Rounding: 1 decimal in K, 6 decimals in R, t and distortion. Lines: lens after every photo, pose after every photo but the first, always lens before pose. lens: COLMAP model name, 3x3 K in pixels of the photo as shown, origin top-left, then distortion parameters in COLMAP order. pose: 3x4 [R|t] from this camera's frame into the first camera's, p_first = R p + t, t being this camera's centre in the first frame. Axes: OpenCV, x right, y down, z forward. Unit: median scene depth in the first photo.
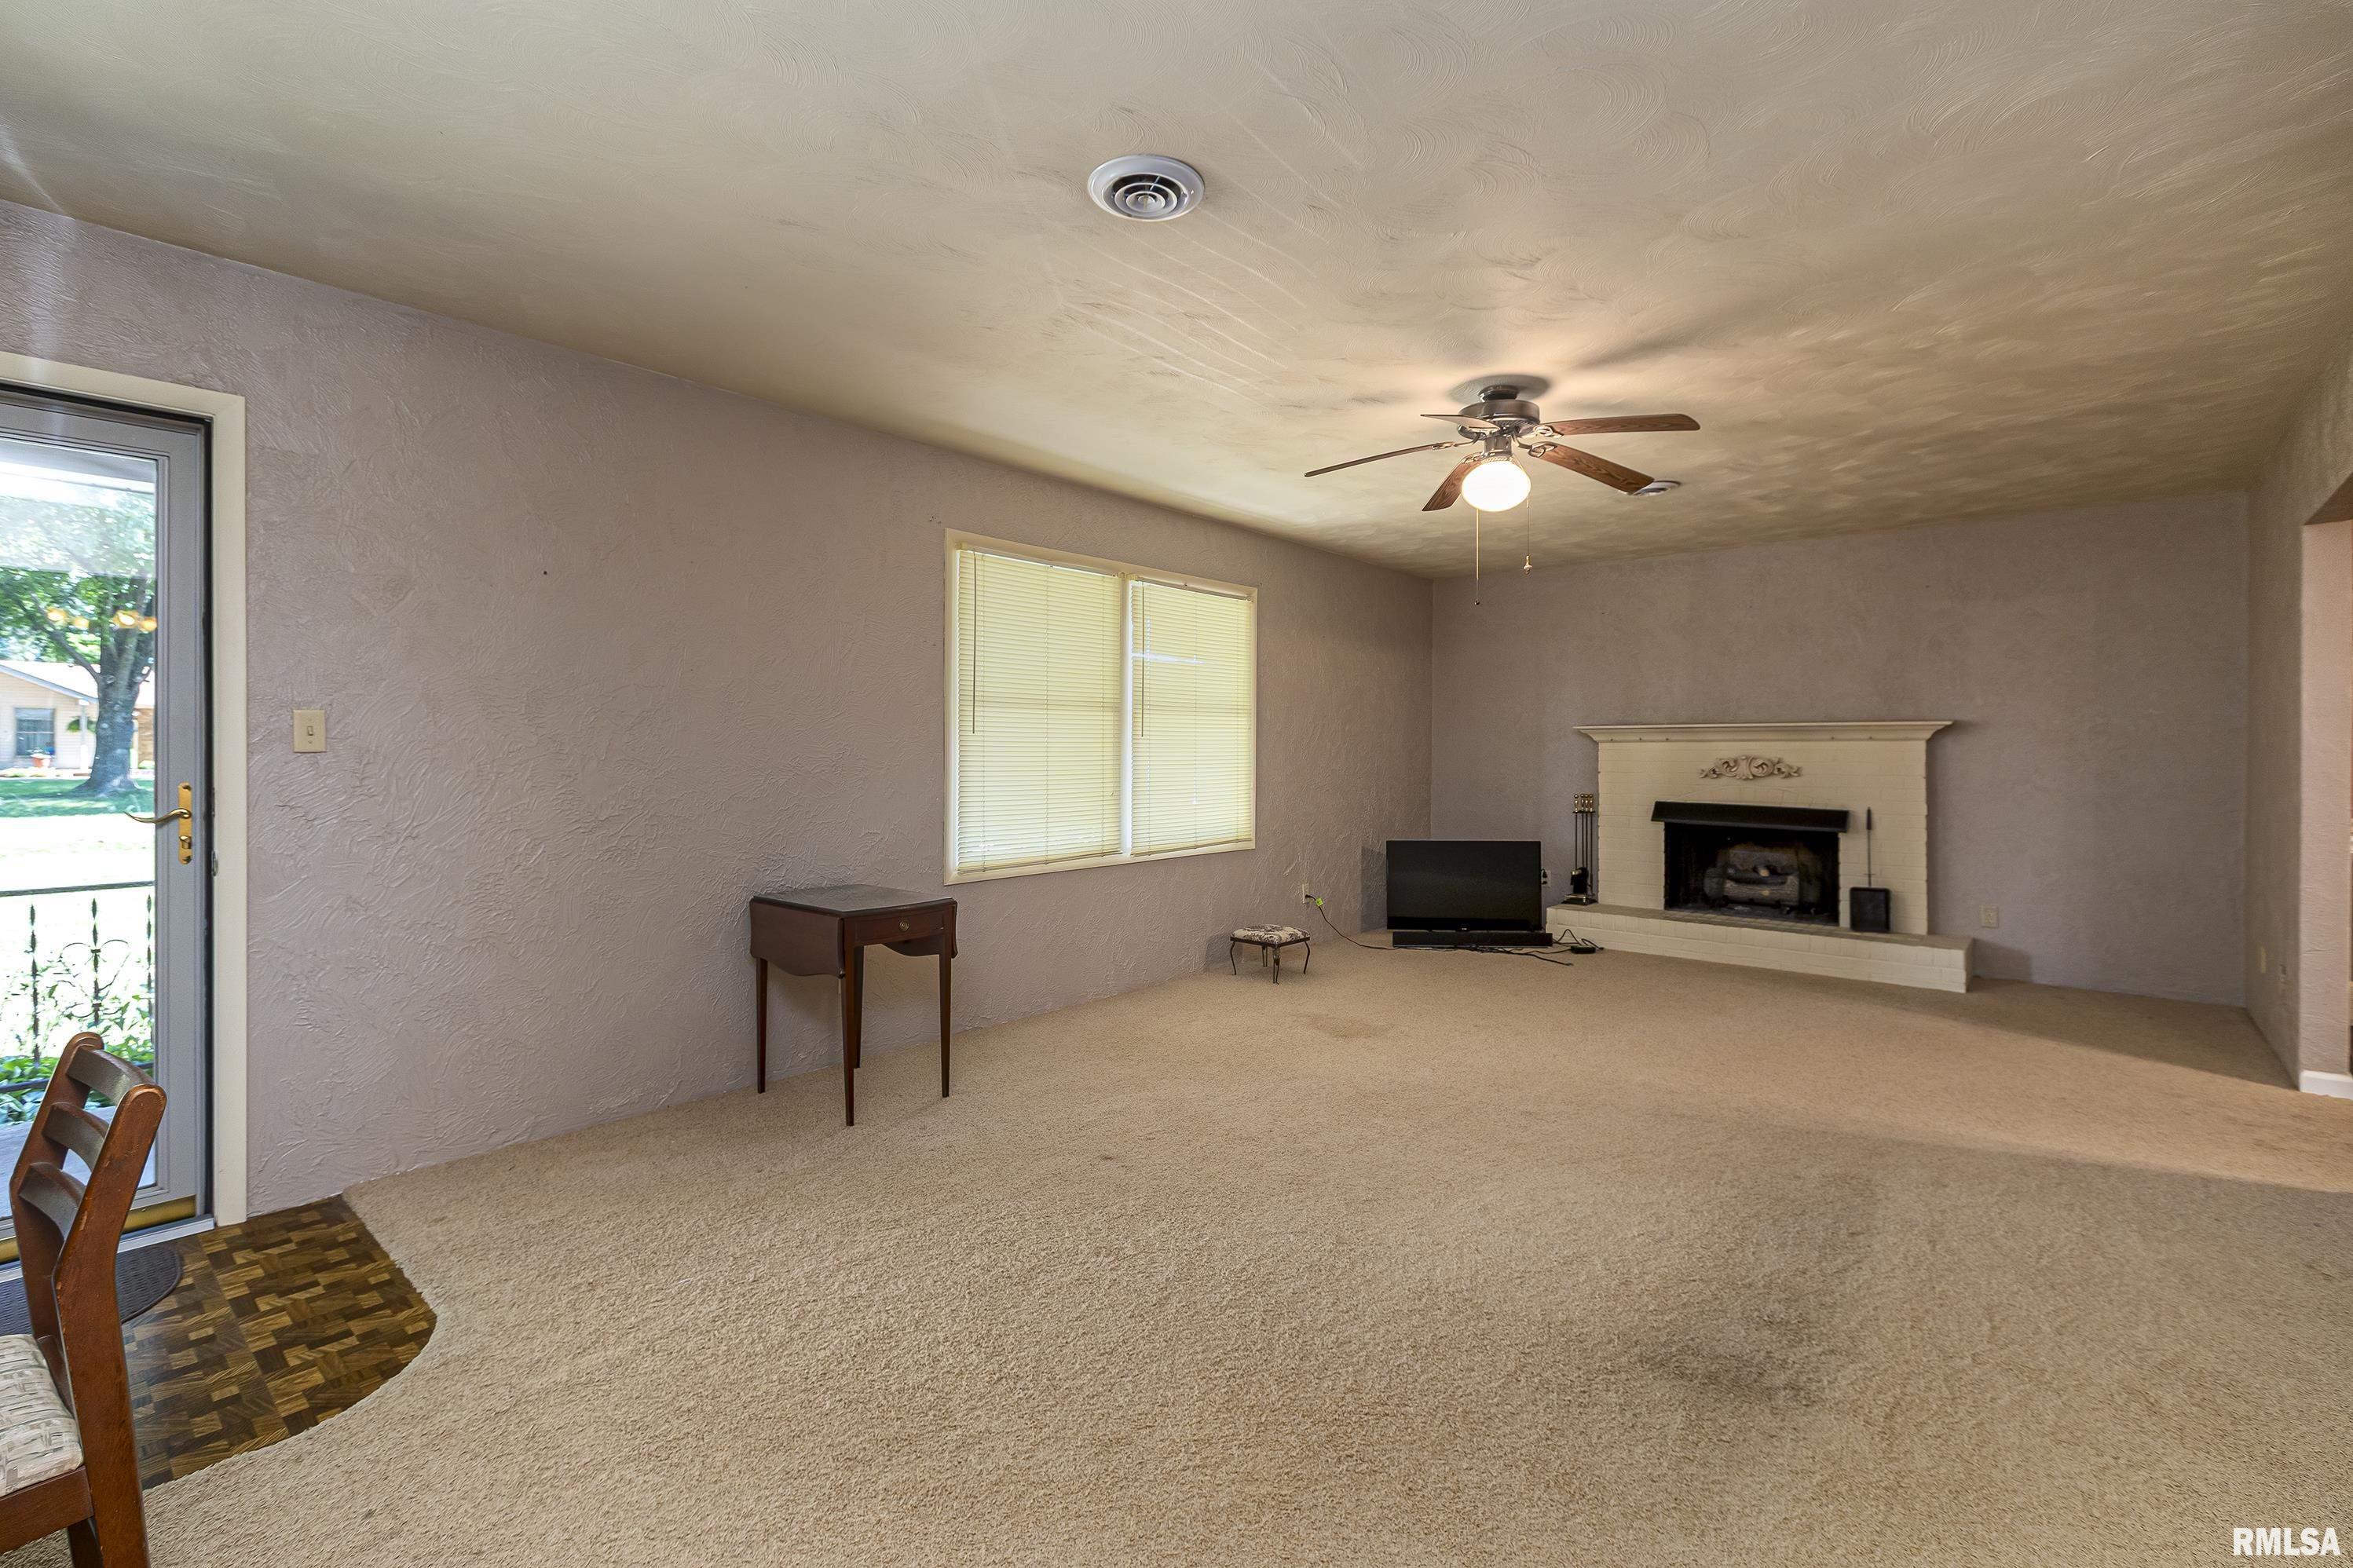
lens RADIAL K [[1059.3, 0, 1156.5], [0, 1059.3, 743.4], [0, 0, 1]] dist [-0.000866, 0.000047]
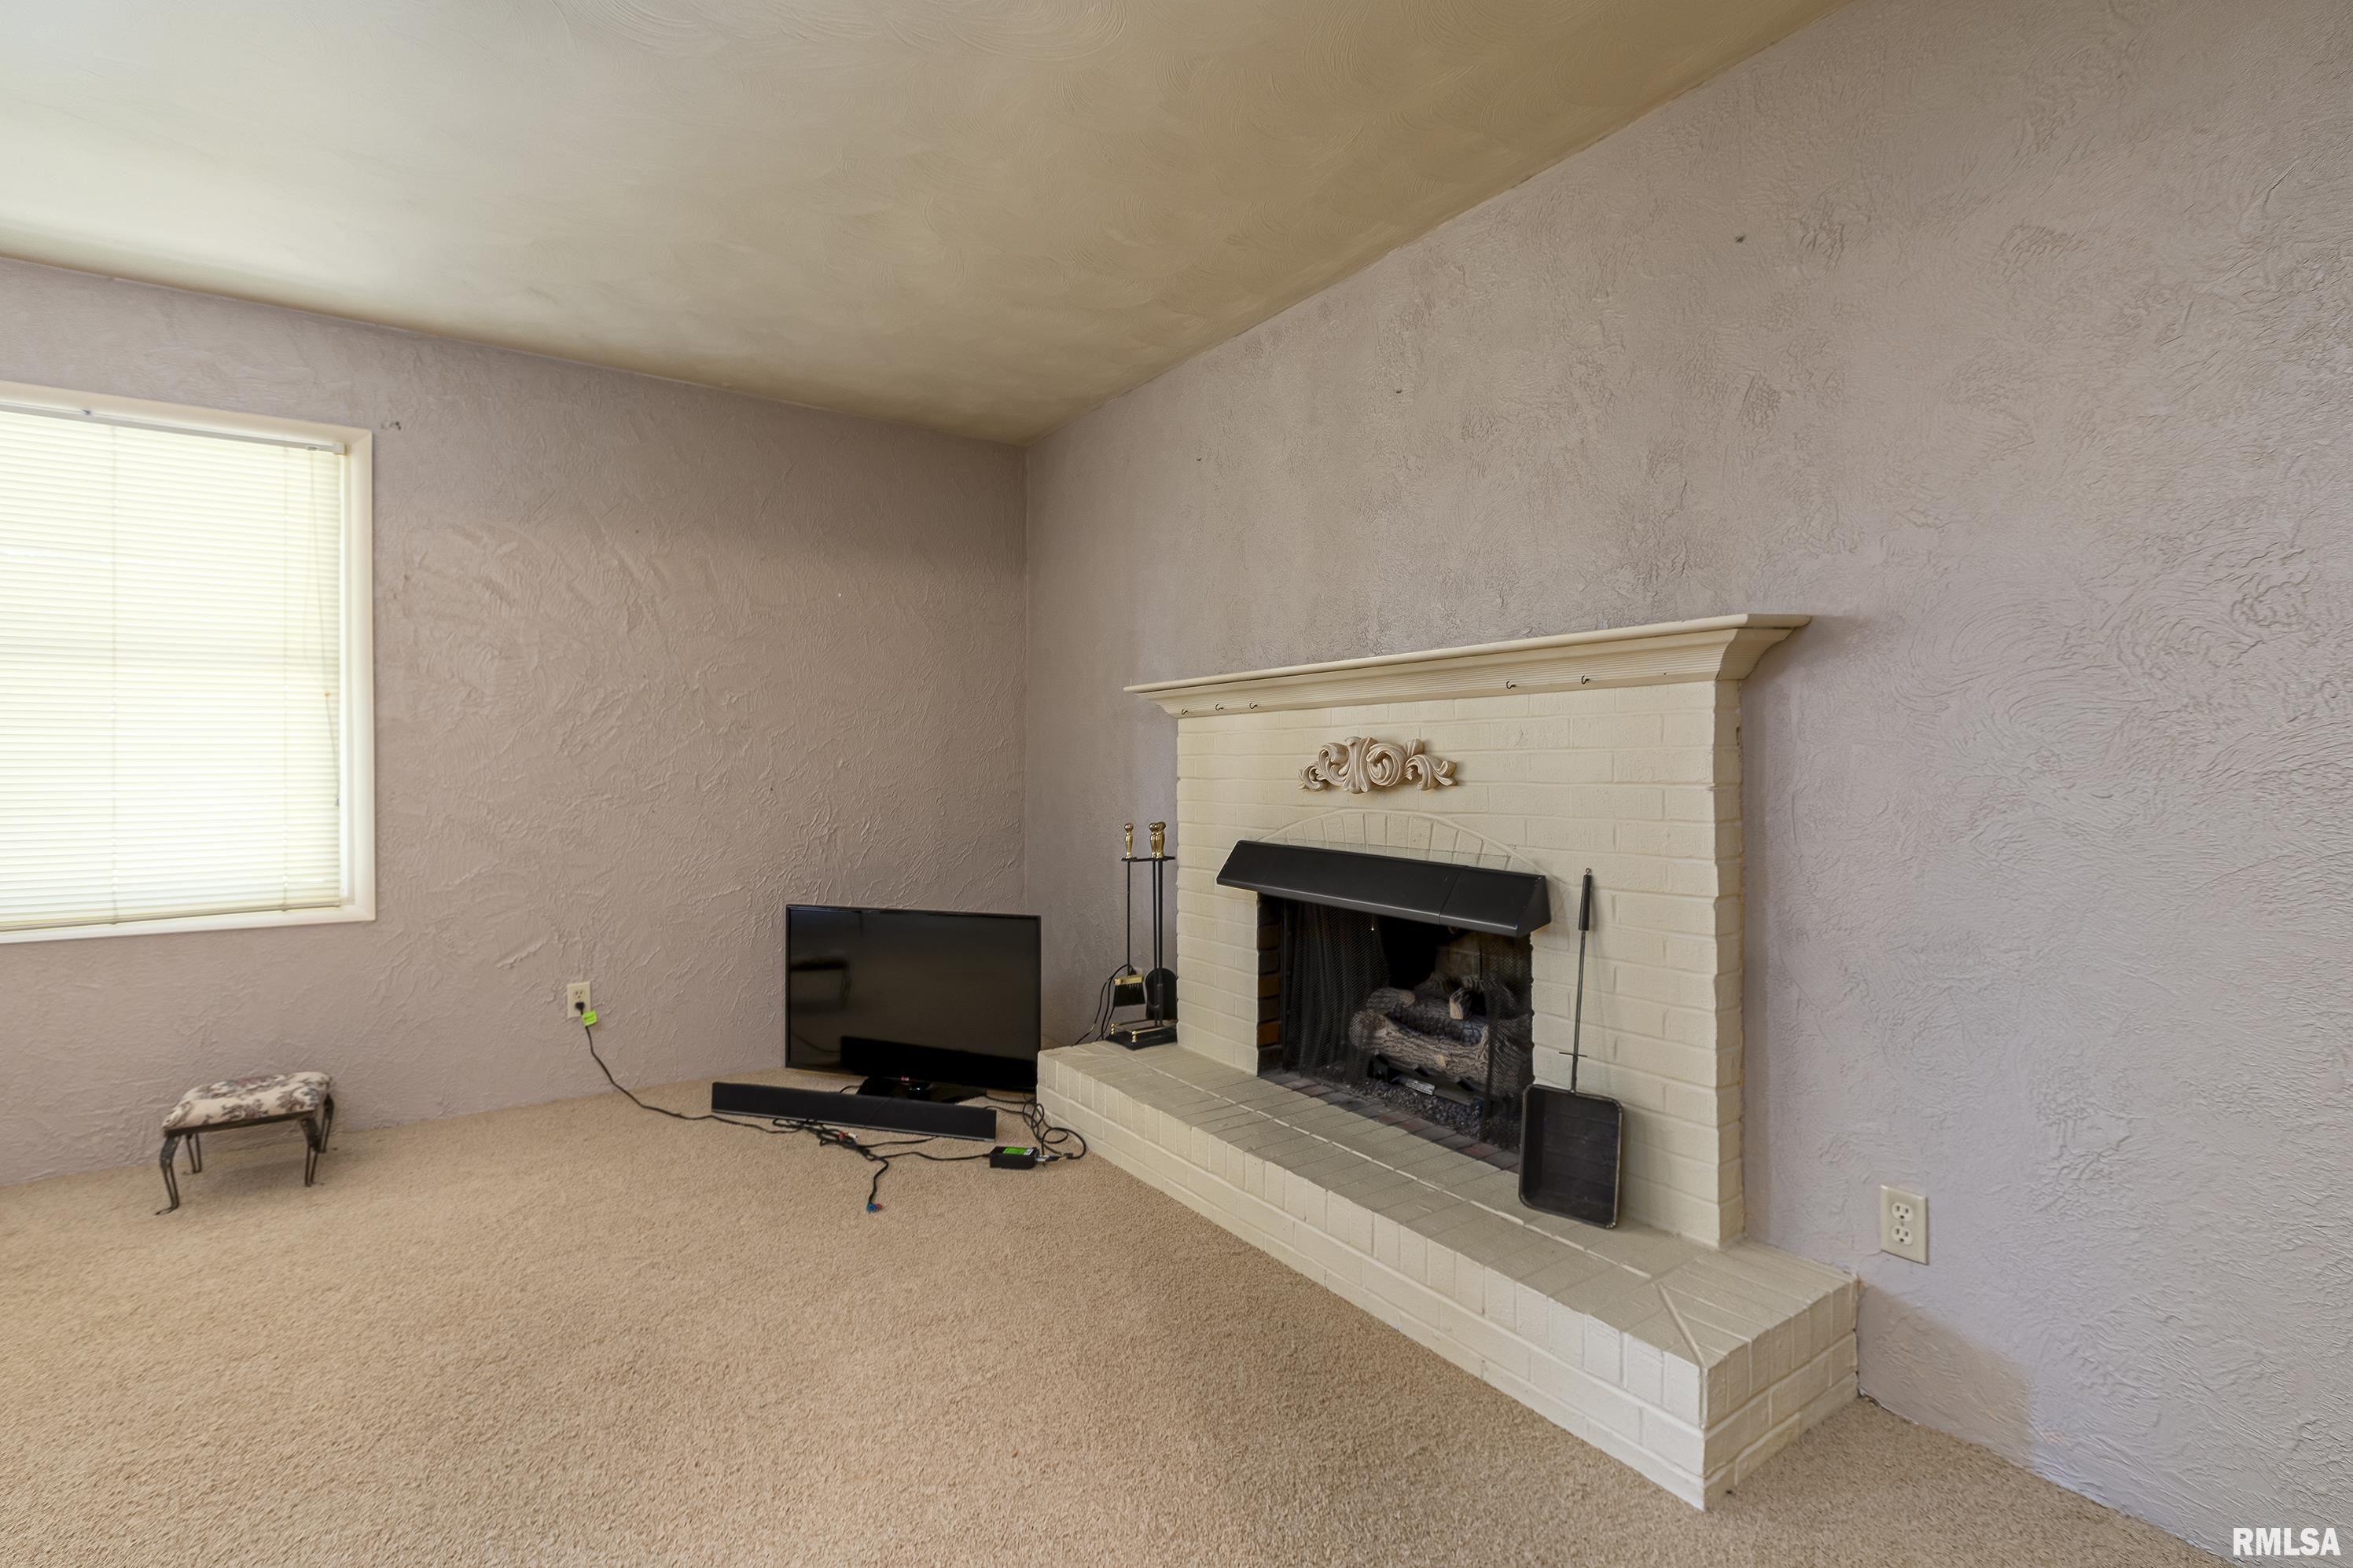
lens RADIAL K [[1060.0, 0, 1138.3], [0, 1060.0, 757.4], [0, 0, 1]] dist [-0.000850, -0.000242]
pose [[0.963612, -0.006340, -0.267231, 0.617551], [0.005977, 0.999980, -0.002171, 0.021172], [0.267239, 0.000495, 0.963630, 0.600430]]
